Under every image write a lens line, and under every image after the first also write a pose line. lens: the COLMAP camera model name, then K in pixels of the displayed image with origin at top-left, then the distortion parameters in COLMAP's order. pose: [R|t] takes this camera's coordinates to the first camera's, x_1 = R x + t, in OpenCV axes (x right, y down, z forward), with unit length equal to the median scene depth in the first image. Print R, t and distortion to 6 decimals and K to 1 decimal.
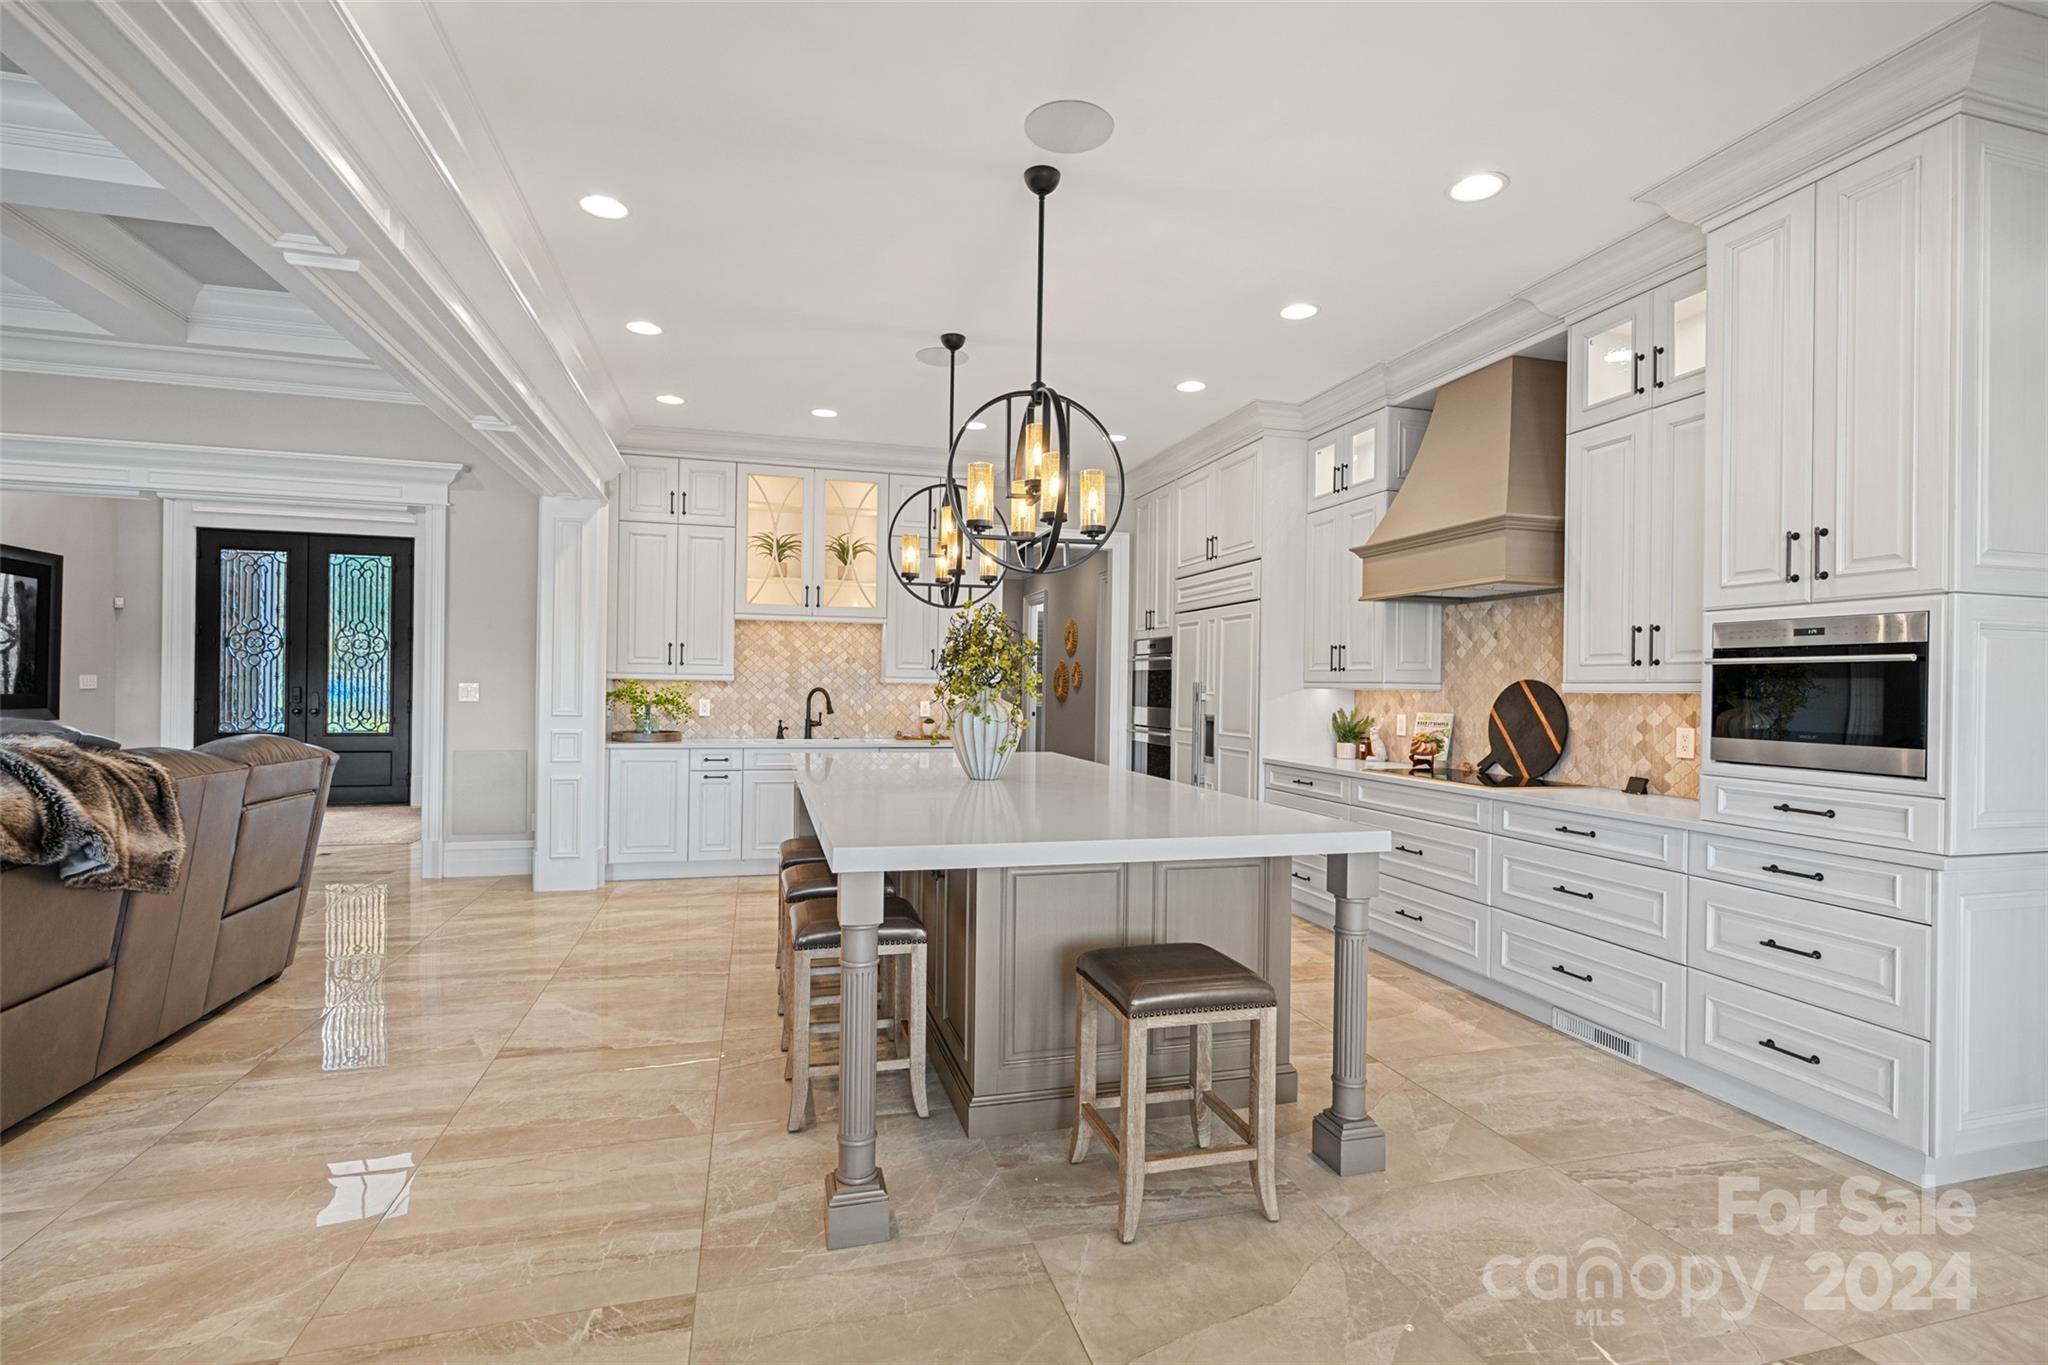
lens RADIAL K [[941.9, 0, 1031.5], [0, 941.9, 690.2], [0, 0, 1]] dist [0.002283, 0.000152]
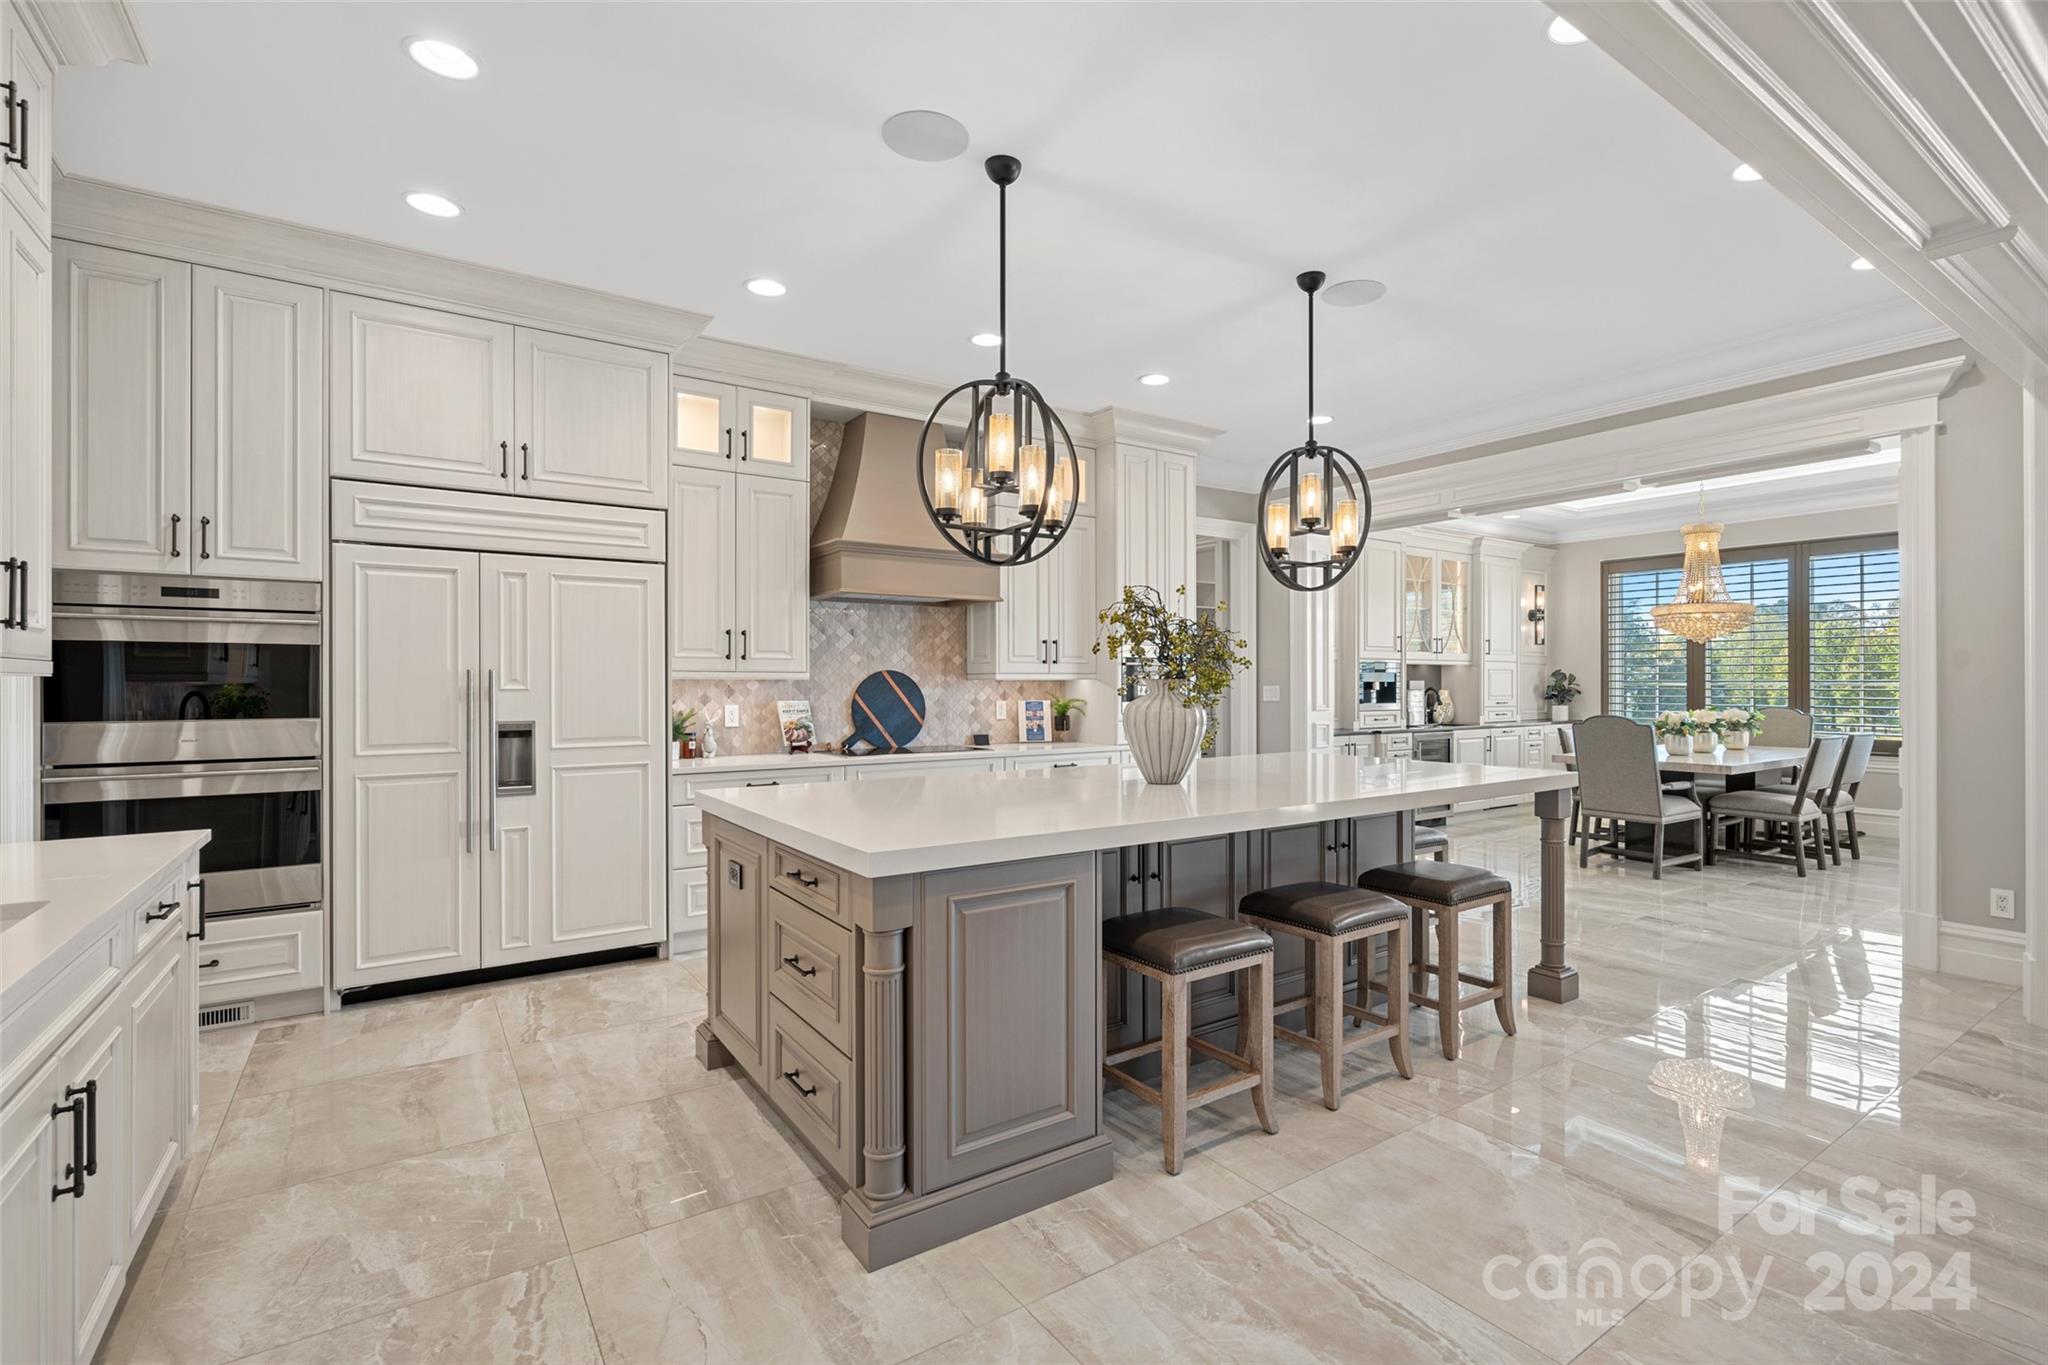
lens RADIAL K [[941.9, 0, 1065.5], [0, 941.9, 687.0], [0, 0, 1]] dist [0.002283, 0.000152]
pose [[-0.329802, -0.016159, 0.943912, -0.719794], [0.001129, 0.999846, 0.017511, -0.010171], [-0.944049, 0.006841, -0.329733, 1.147943]]
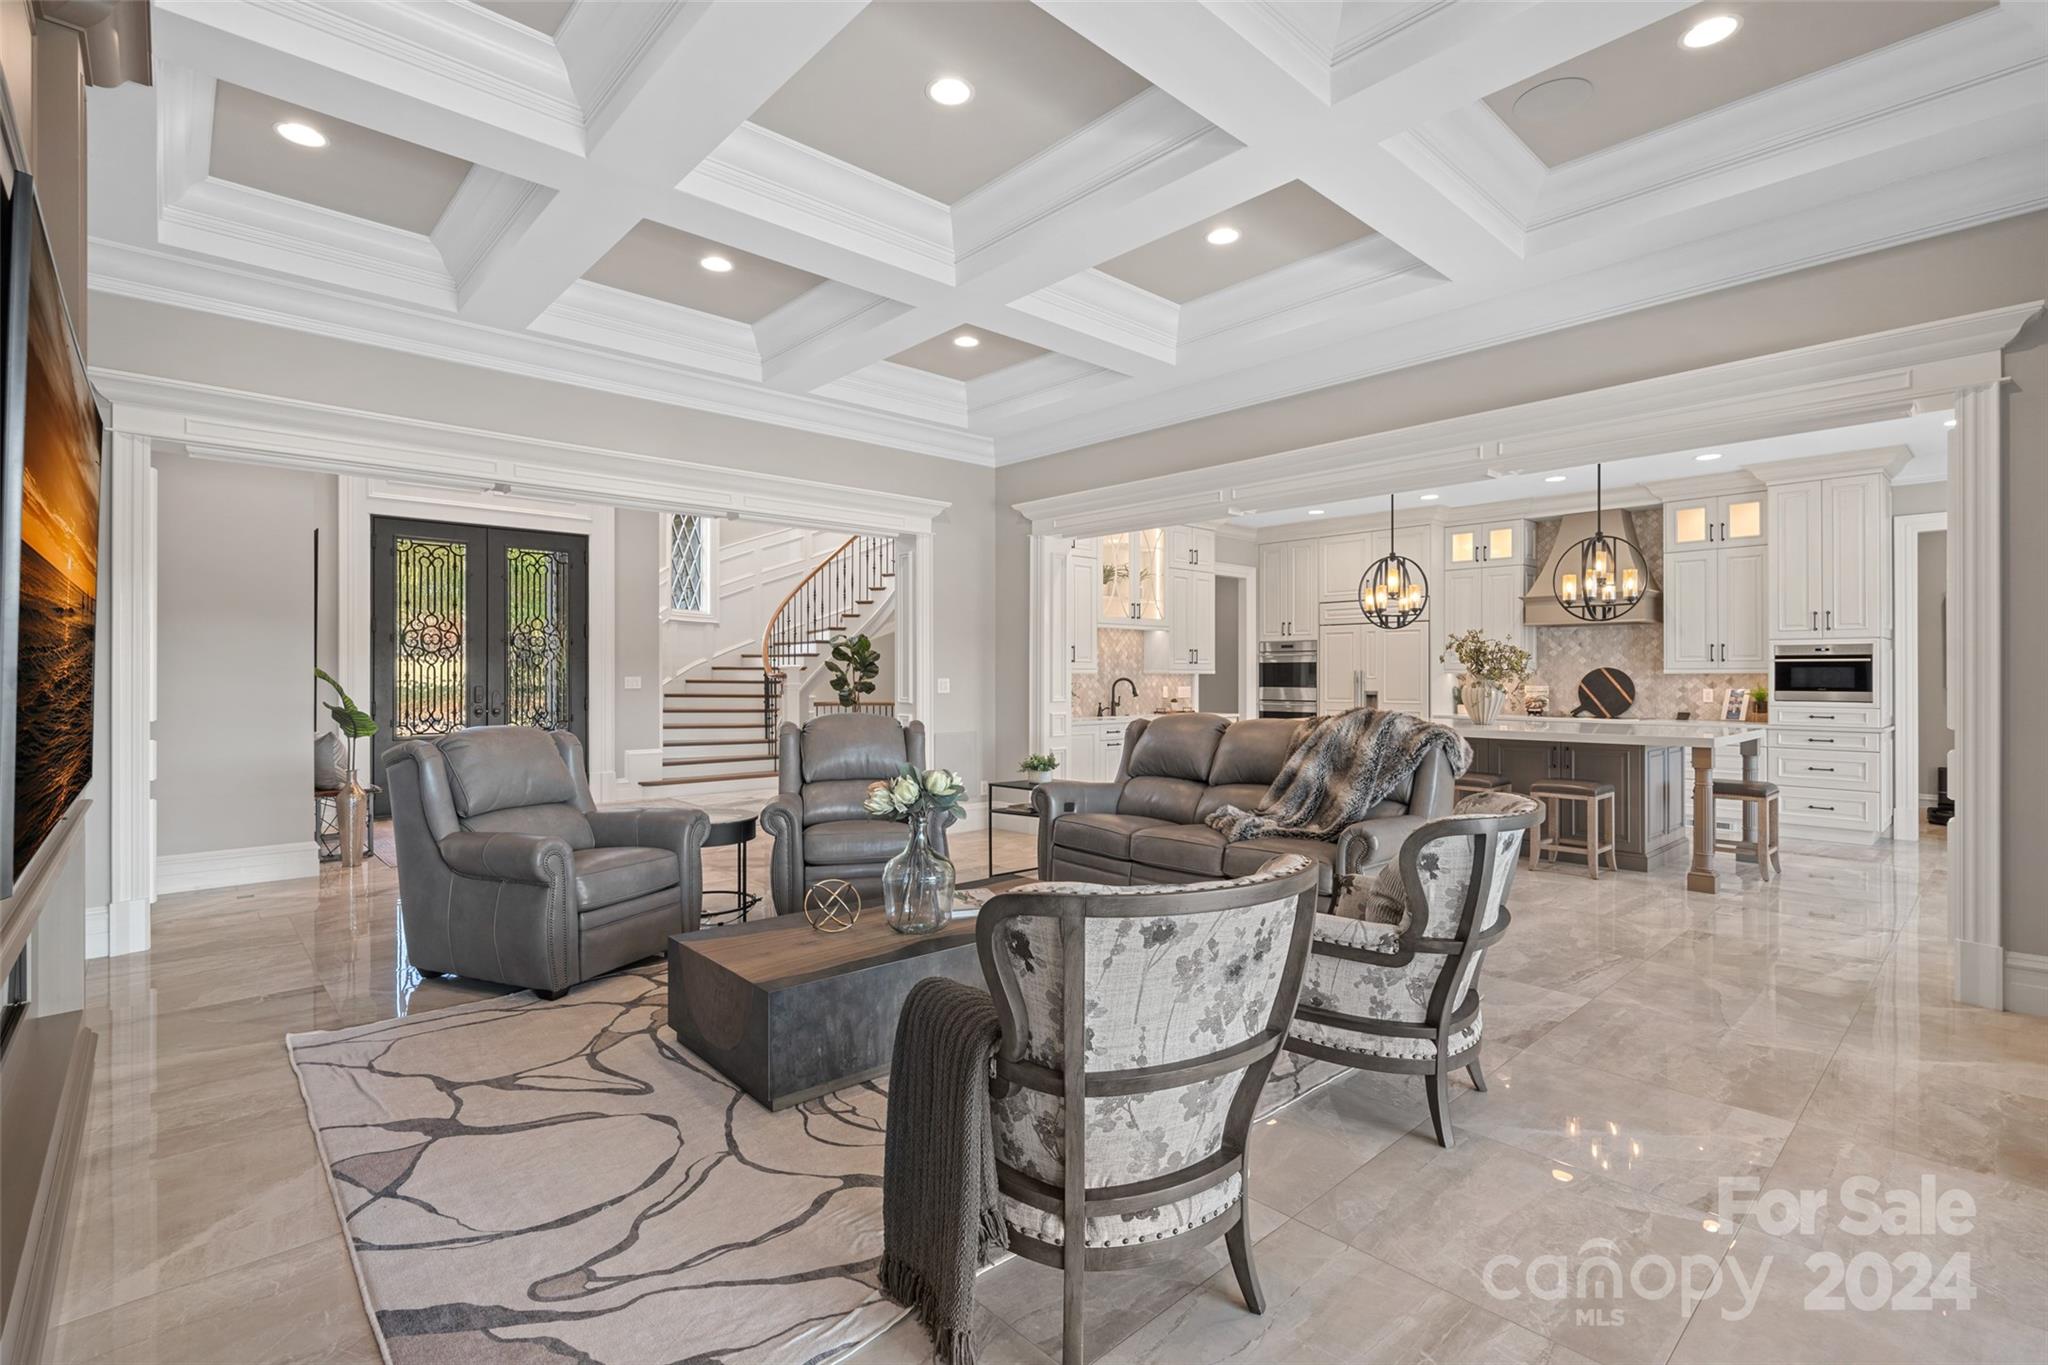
lens RADIAL K [[941.9, 0, 1032.5], [0, 941.9, 676.3], [0, 0, 1]] dist [0.002283, 0.000152]
pose [[0.889880, -0.015303, 0.455938, -1.398671], [0.014882, 0.999879, 0.004515, -0.018951], [-0.455952, 0.002767, 0.890000, -0.207718]]
